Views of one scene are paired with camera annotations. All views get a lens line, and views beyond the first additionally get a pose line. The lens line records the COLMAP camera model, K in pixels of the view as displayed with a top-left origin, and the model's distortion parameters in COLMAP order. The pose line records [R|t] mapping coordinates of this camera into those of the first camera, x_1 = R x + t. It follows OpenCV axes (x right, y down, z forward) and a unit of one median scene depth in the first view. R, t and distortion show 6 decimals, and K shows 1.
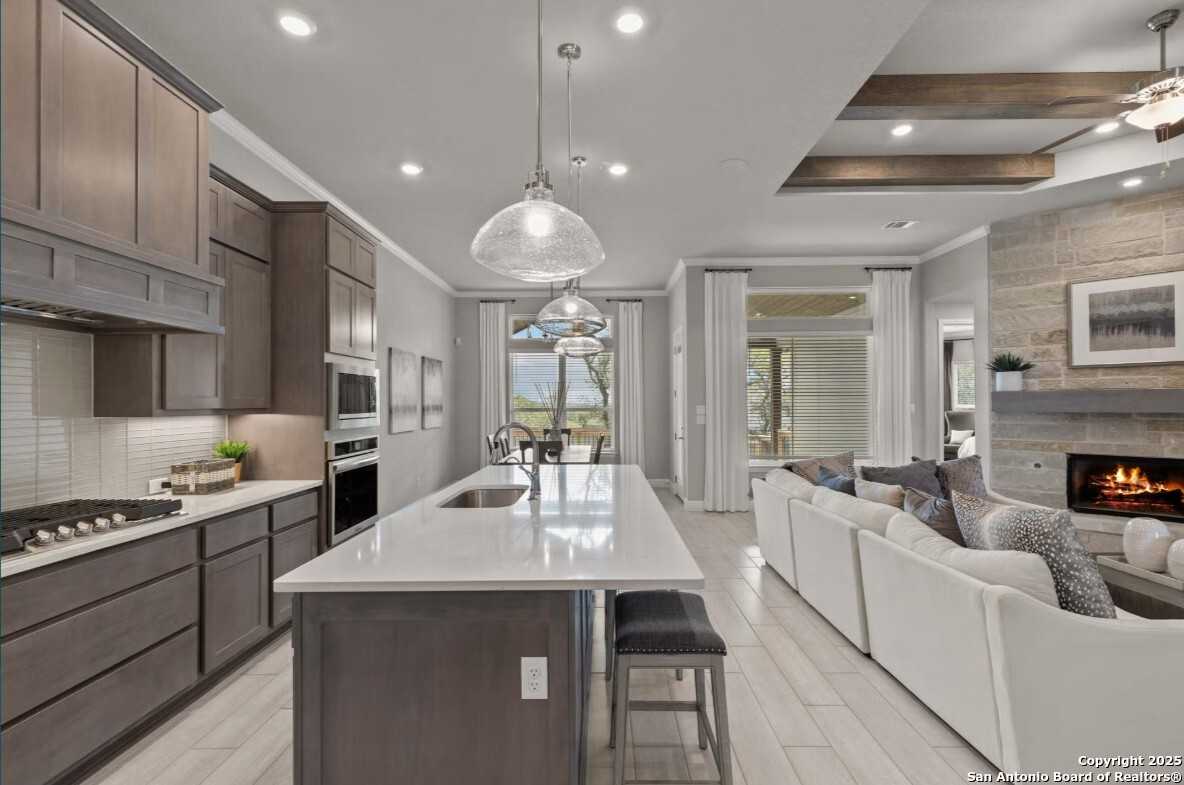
lens RADIAL K [[541.5, 0, 593.4], [0, 541.5, 394.0], [0, 0, 1]] dist [0.022581, 0.000253]
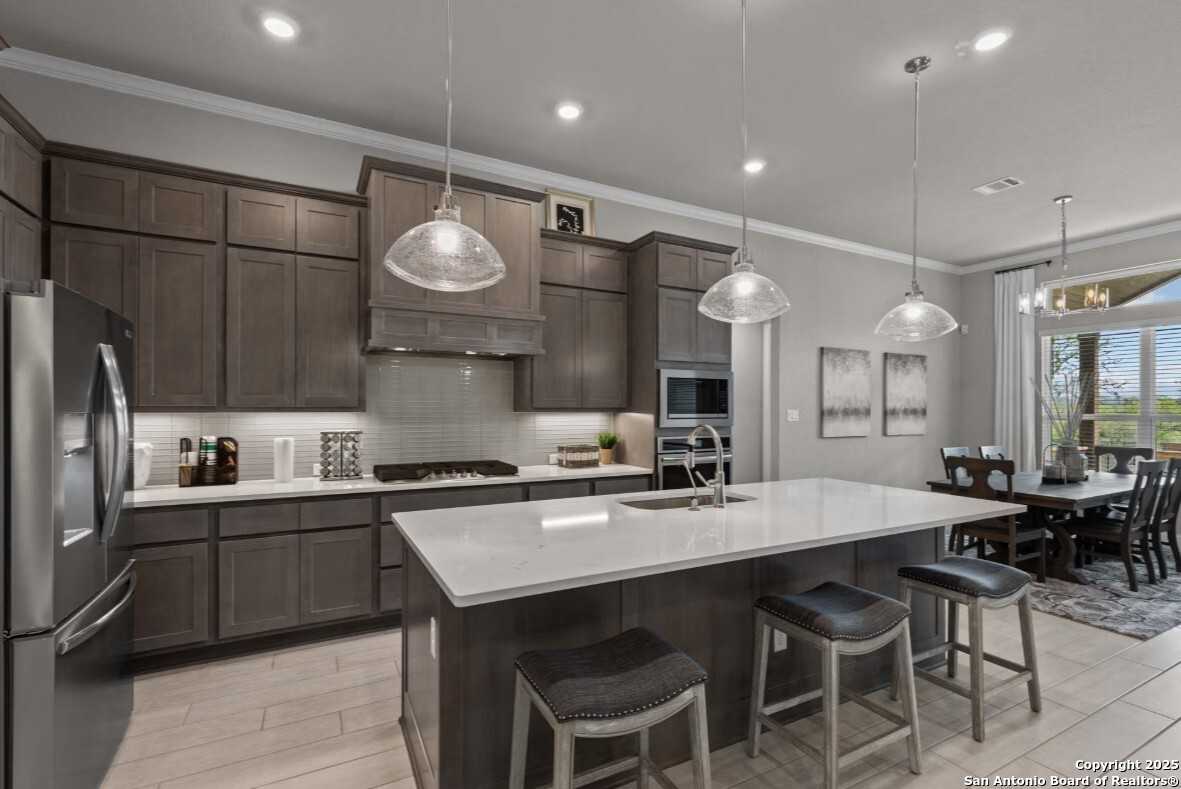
lens RADIAL K [[540.1, 0, 601.5], [0, 540.1, 409.6], [0, 0, 1]] dist [0.022581, 0.000253]
pose [[0.481742, 0.015114, -0.876183, 0.361363], [0.006139, 0.999769, 0.020621, 0.002671], [0.876292, -0.015313, 0.481537, 0.256876]]
